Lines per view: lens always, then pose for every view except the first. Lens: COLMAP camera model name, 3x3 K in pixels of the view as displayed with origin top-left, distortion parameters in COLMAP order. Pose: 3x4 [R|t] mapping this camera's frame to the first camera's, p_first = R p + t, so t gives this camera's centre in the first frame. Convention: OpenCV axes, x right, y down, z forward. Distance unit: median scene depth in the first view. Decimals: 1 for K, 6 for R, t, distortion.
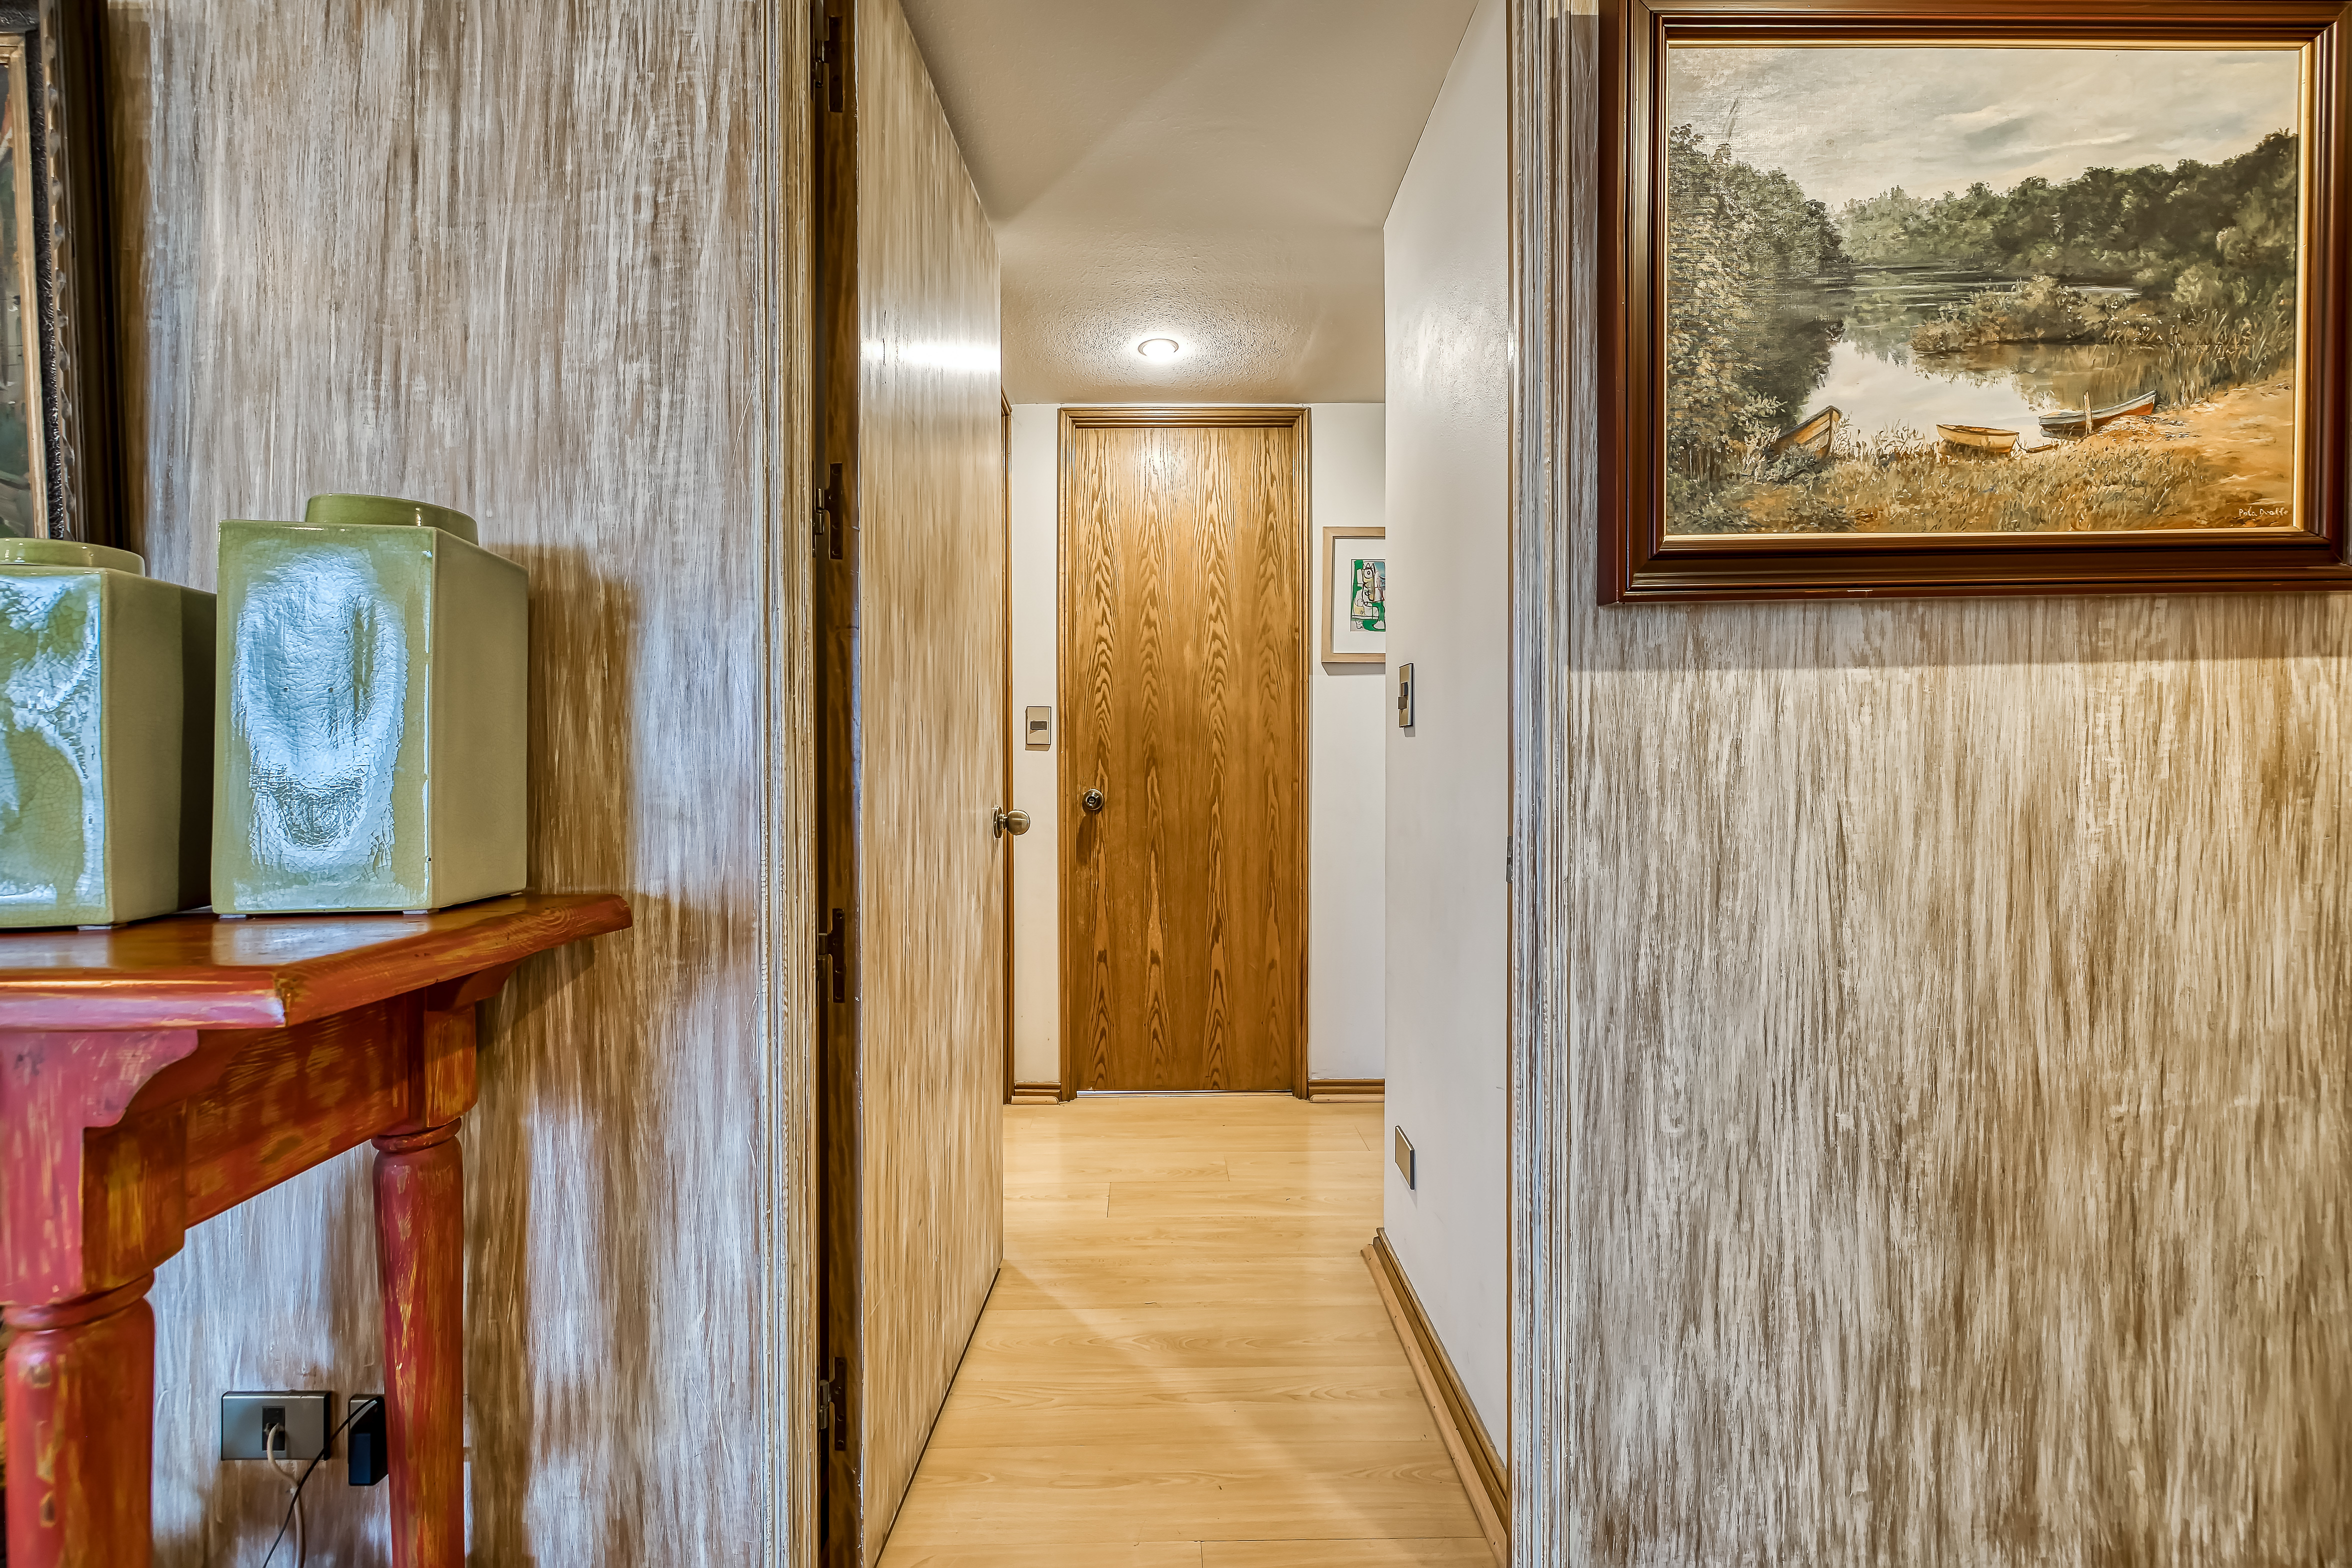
lens RADIAL K [[997.6, 0, 1166.9], [0, 997.6, 766.5], [0, 0, 1]] dist [-0.003657, -0.000226]
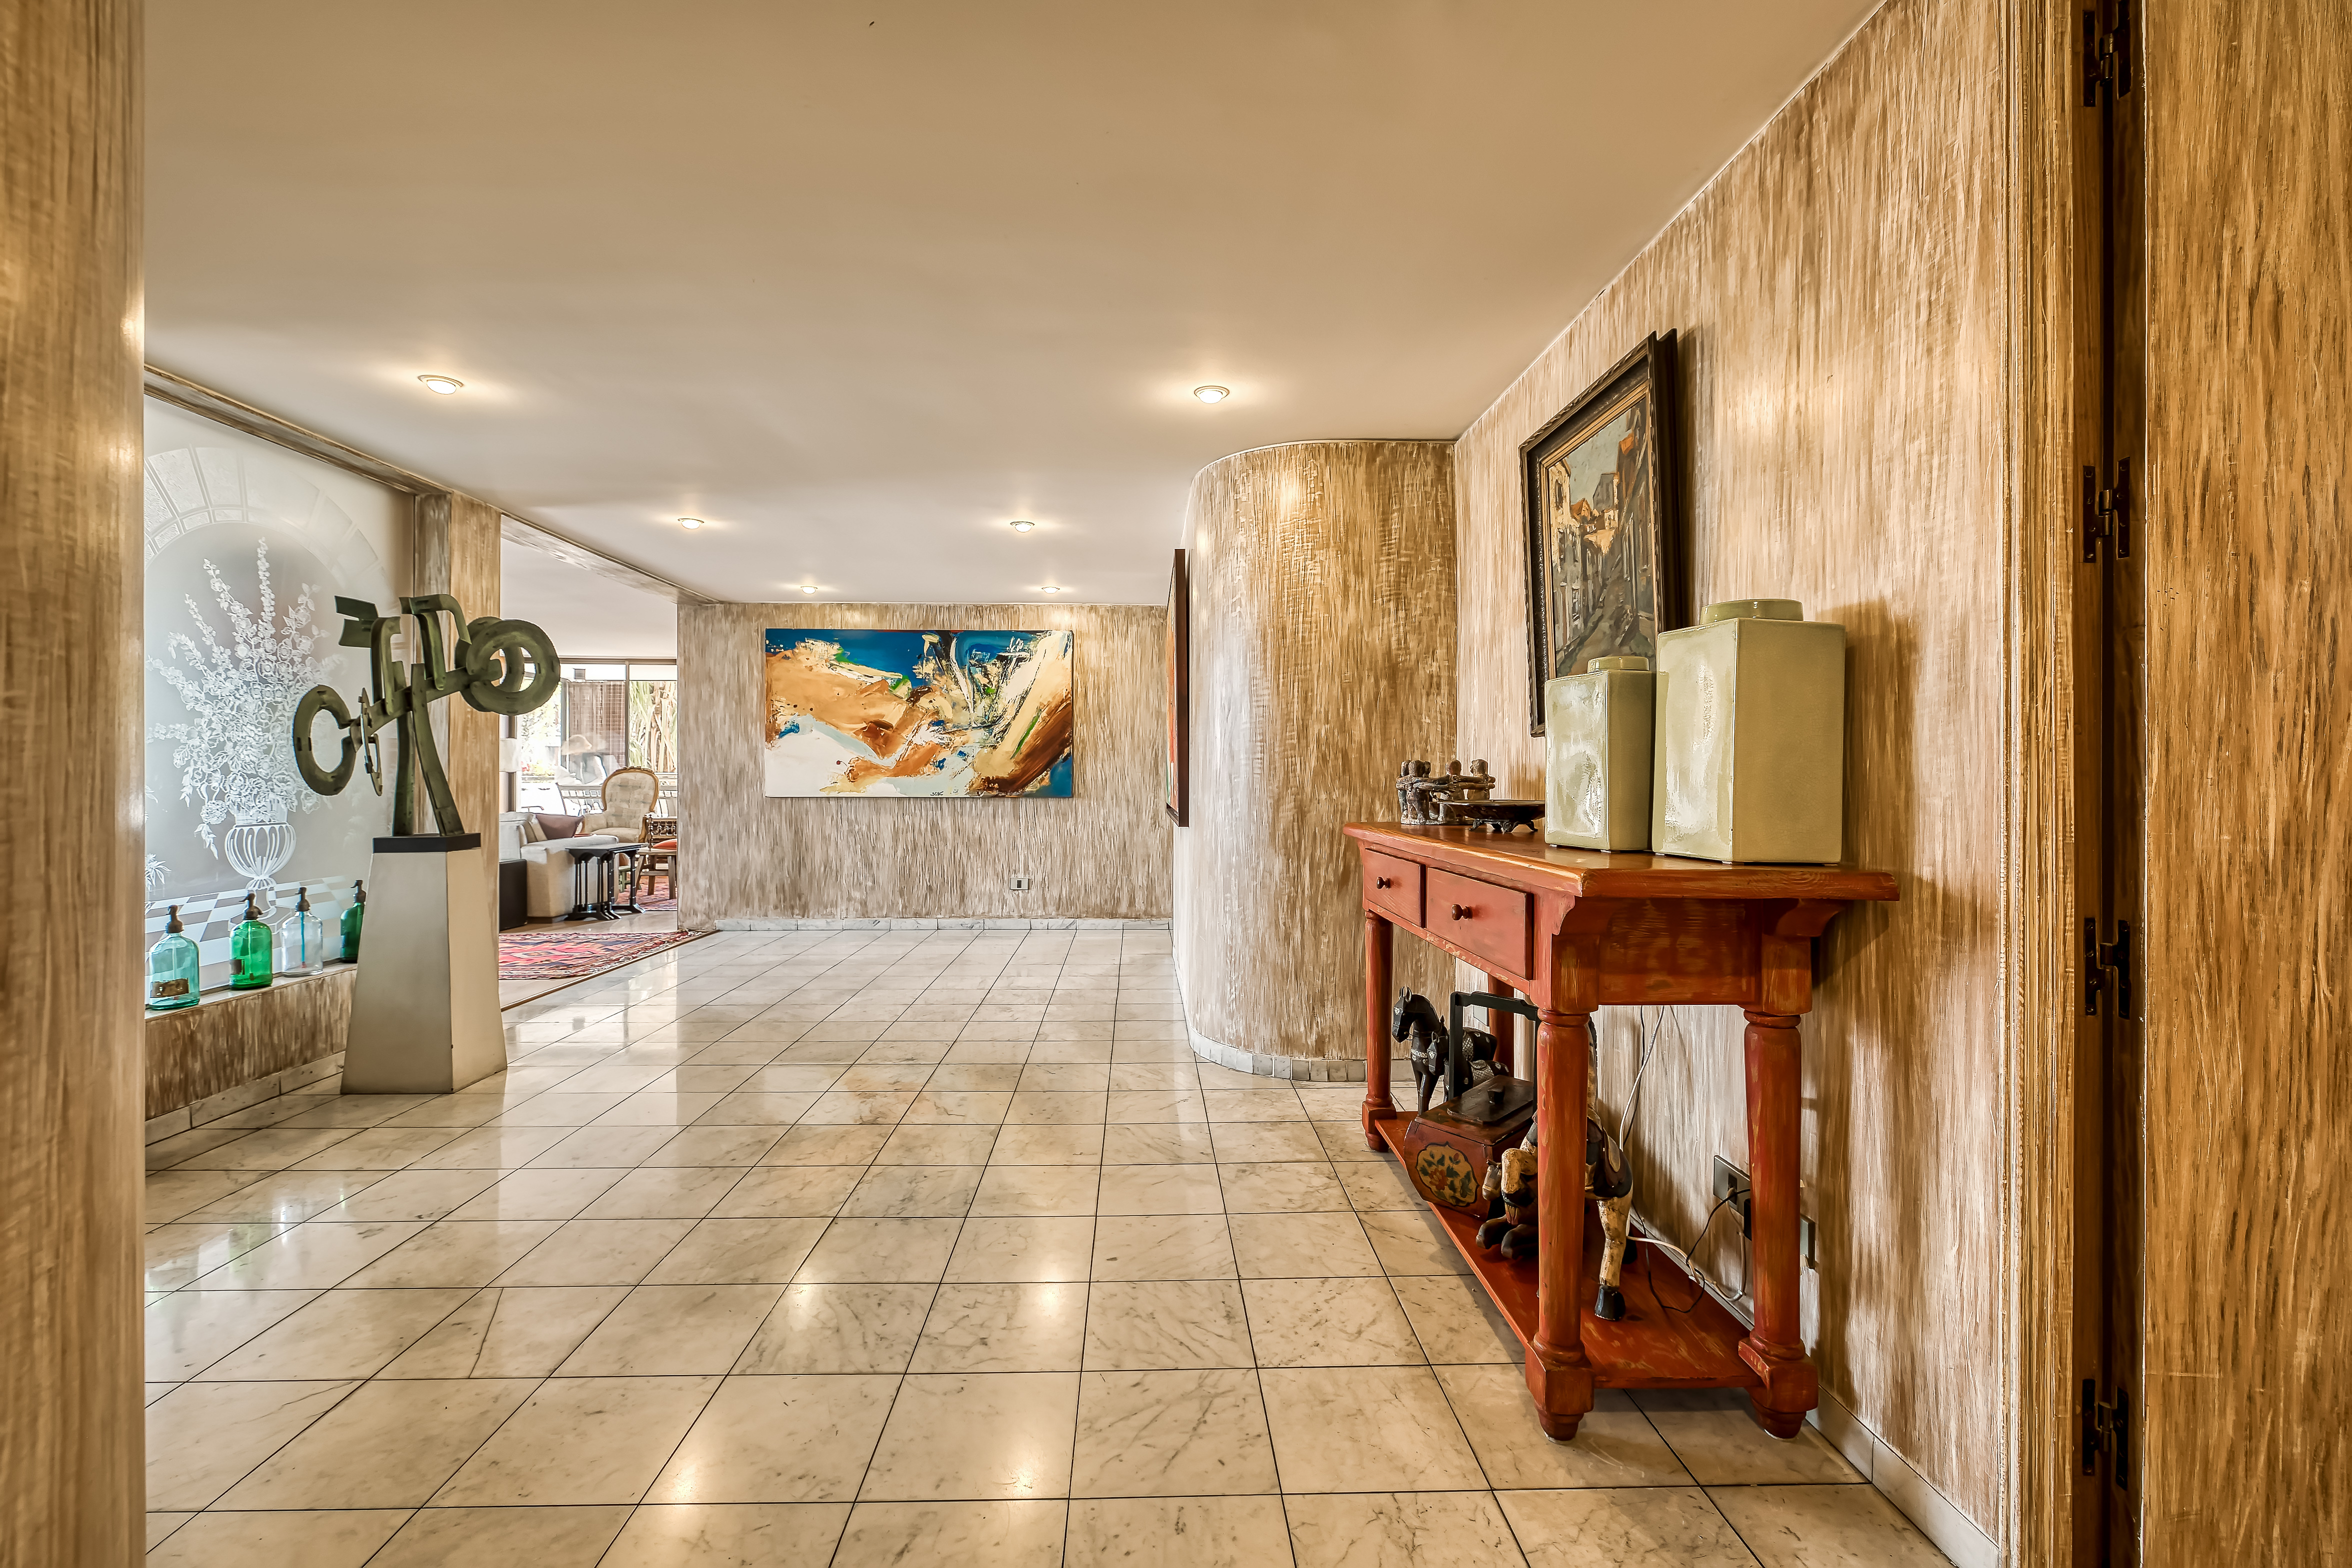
lens RADIAL K [[997.6, 0, 1166.9], [0, 997.6, 766.5], [0, 0, 1]] dist [-0.003657, -0.000226]
pose [[0.013636, -0.003339, -0.999901, 0.672028], [-0.008223, 0.999960, -0.003451, 0.005247], [0.999873, 0.008269, 0.013608, 0.068332]]
